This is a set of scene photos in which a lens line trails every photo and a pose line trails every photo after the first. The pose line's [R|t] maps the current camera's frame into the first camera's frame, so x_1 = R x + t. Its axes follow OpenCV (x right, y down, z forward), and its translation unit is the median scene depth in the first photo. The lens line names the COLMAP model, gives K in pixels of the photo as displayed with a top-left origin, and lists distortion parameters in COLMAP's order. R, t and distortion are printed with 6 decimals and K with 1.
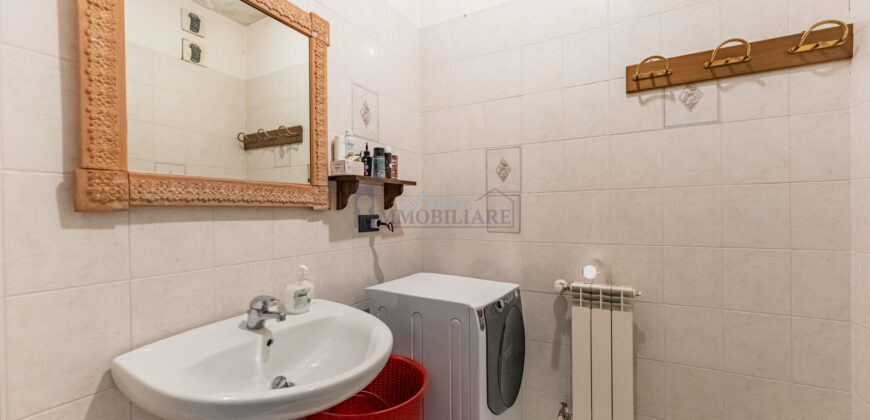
lens RADIAL K [[347.1, 0, 432.9], [0, 347.1, 213.5], [0, 0, 1]] dist [0.000771, -0.000800]
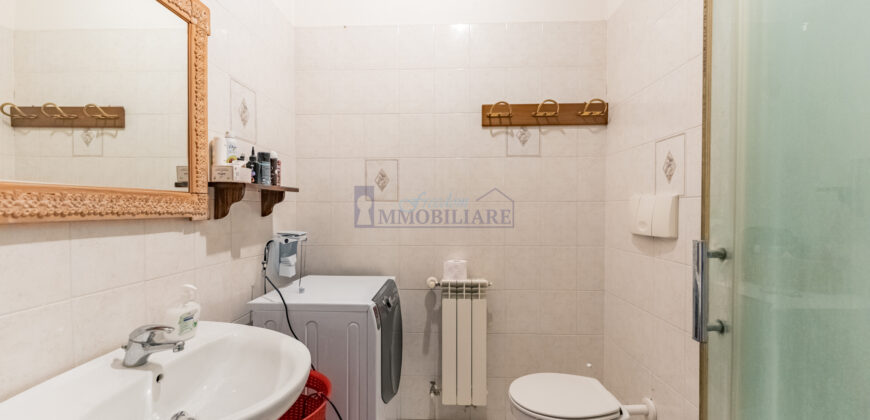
lens RADIAL K [[347.1, 0, 432.9], [0, 347.1, 213.5], [0, 0, 1]] dist [0.000771, -0.000800]
pose [[0.893773, 0.006010, 0.448479, -0.188218], [-0.009682, 0.999936, 0.005895, -0.038326], [-0.448415, -0.009611, 0.893774, -0.057539]]
